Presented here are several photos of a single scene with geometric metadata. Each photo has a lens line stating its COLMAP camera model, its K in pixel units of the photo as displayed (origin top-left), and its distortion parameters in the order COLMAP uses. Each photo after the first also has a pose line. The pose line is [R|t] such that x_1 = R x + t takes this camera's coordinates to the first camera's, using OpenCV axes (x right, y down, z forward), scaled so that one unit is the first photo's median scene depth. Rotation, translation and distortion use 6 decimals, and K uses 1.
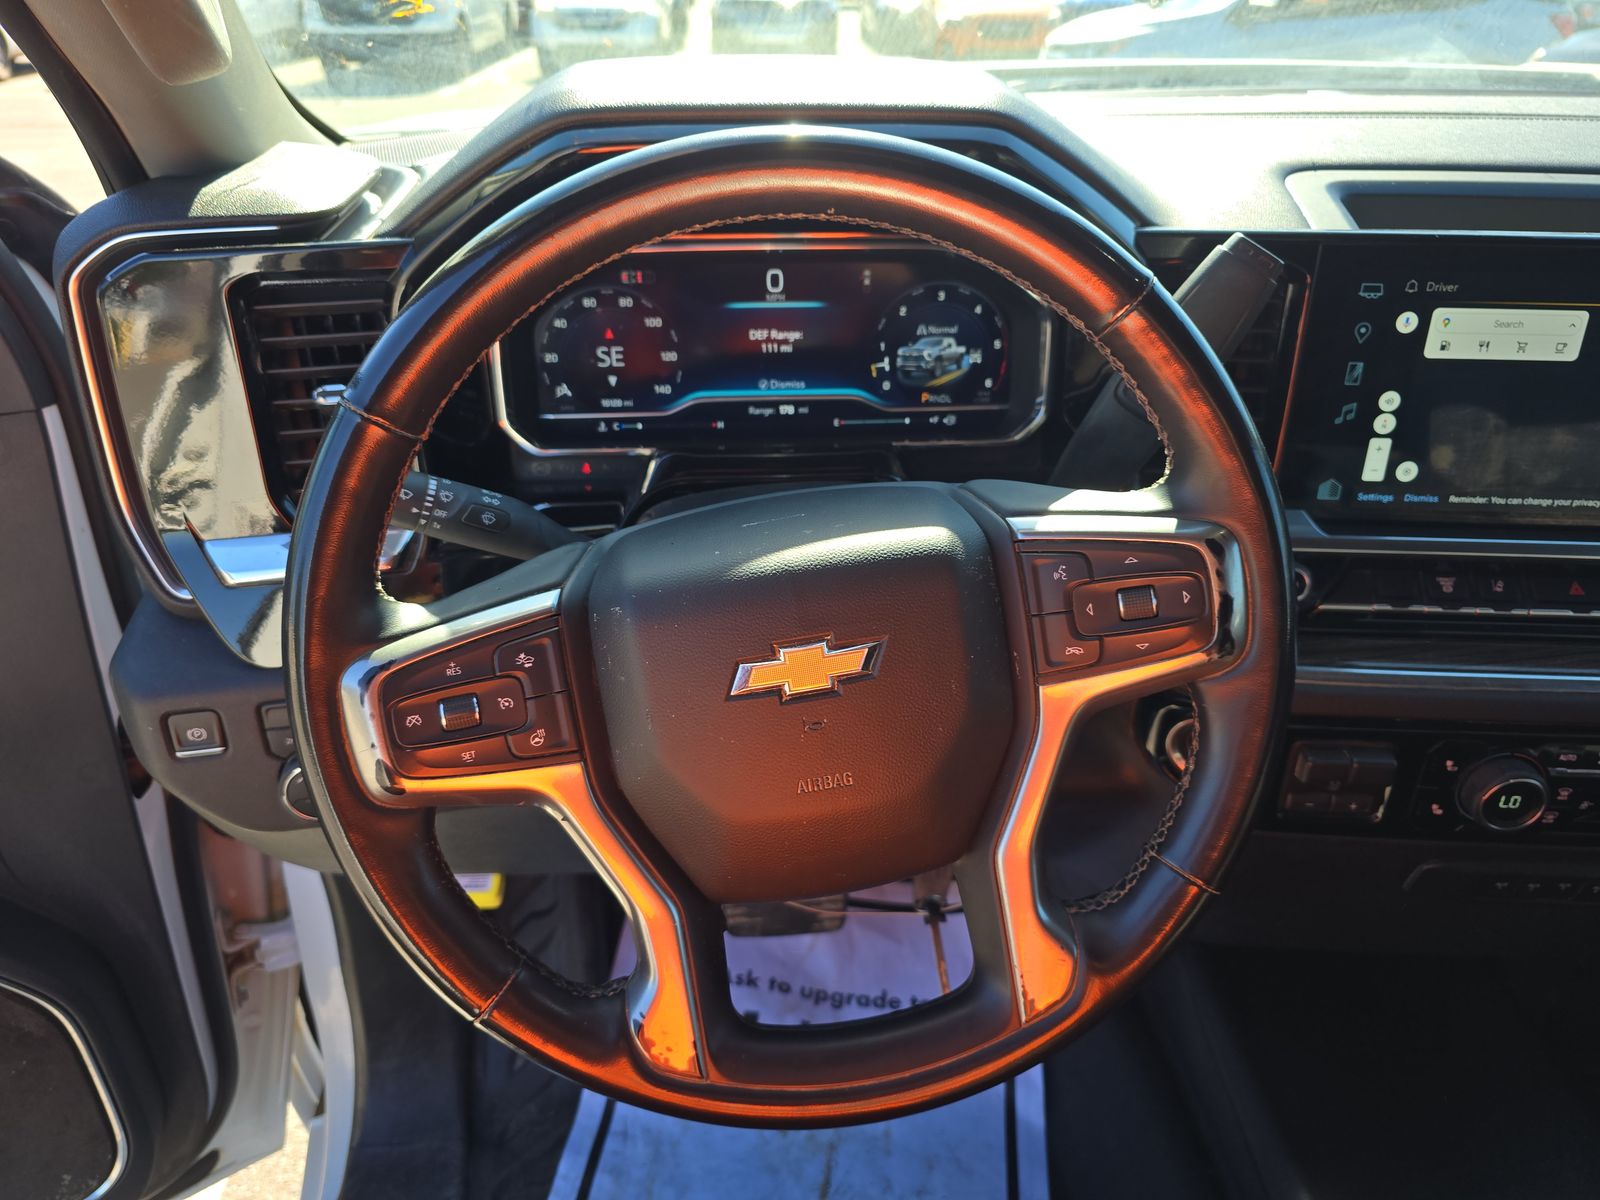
lens RADIAL K [[1050.2, 0, 862.1], [0, 1050.2, 638.3], [0, 0, 1]] dist [0.029708, -0.056443]
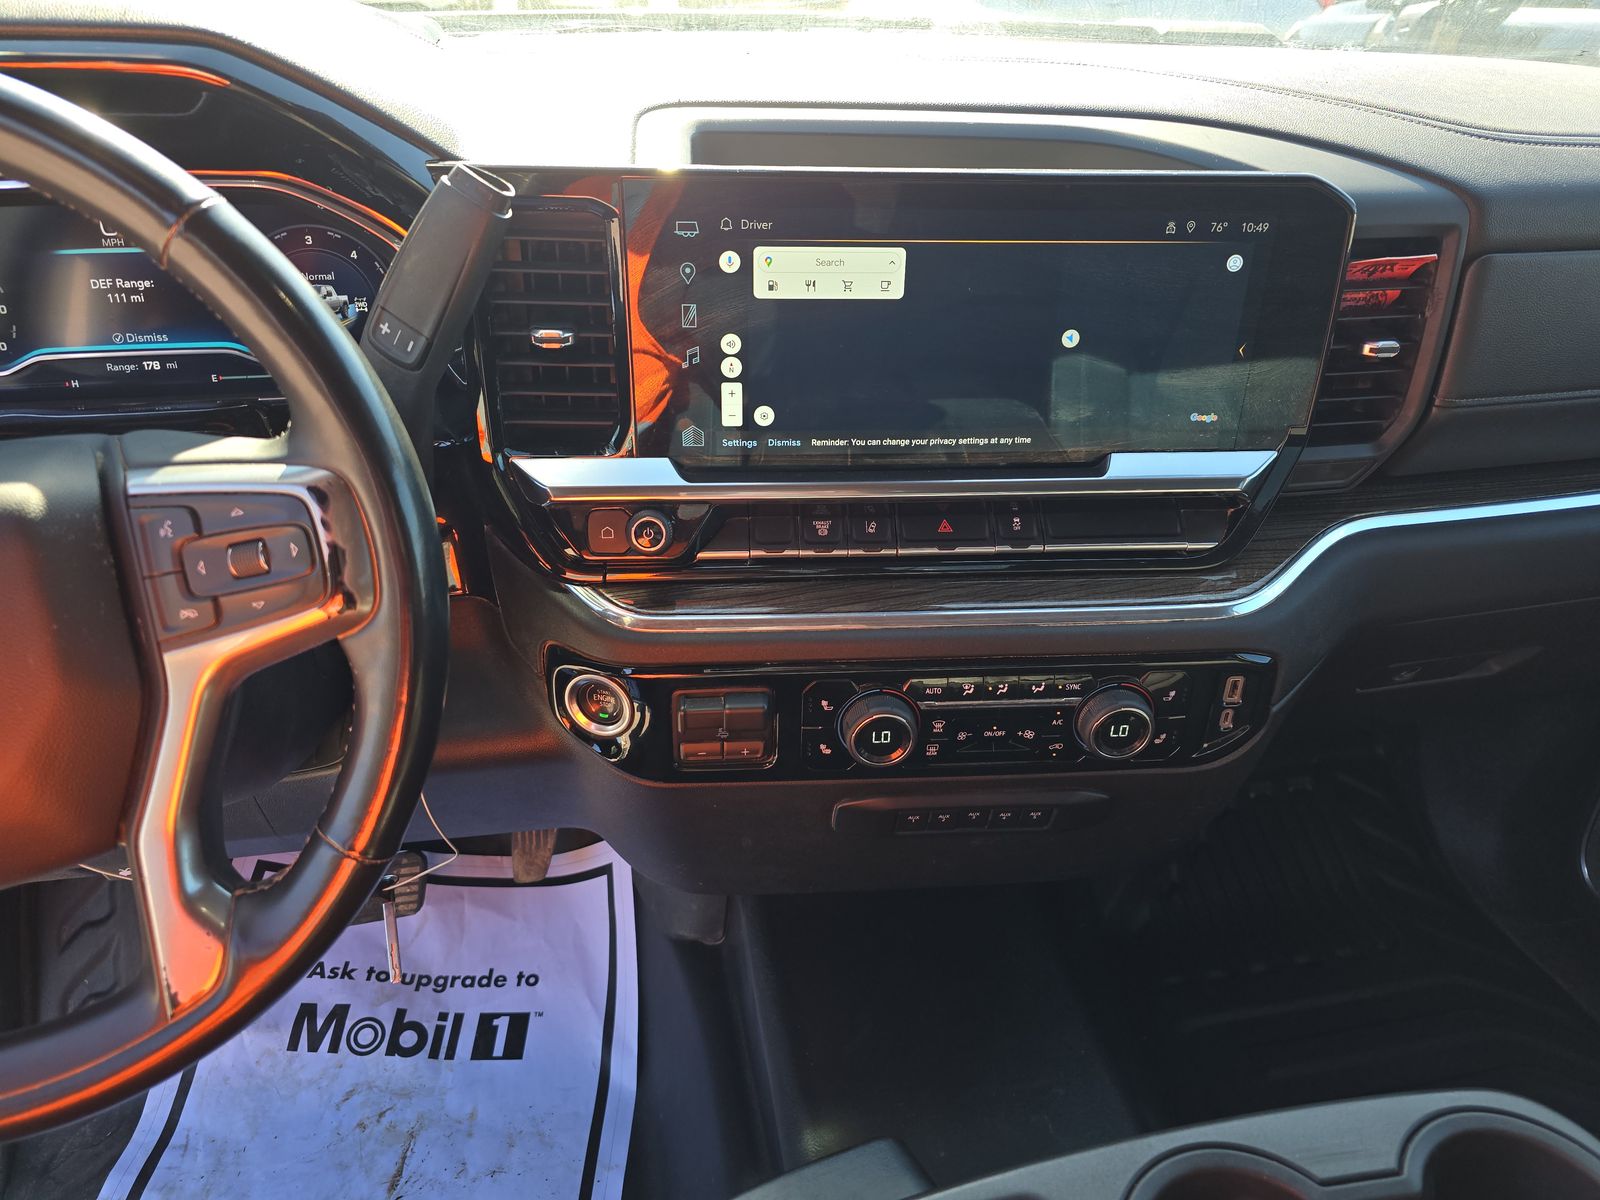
lens RADIAL K [[1038.0, 0, 801.4], [0, 1038.0, 638.6], [0, 0, 1]] dist [0.041658, -0.056506]
pose [[0.988302, -0.056607, 0.141617, 0.395185], [0.052031, 0.998003, 0.035808, 0.018885], [-0.143361, -0.028021, 0.989274, 0.014674]]
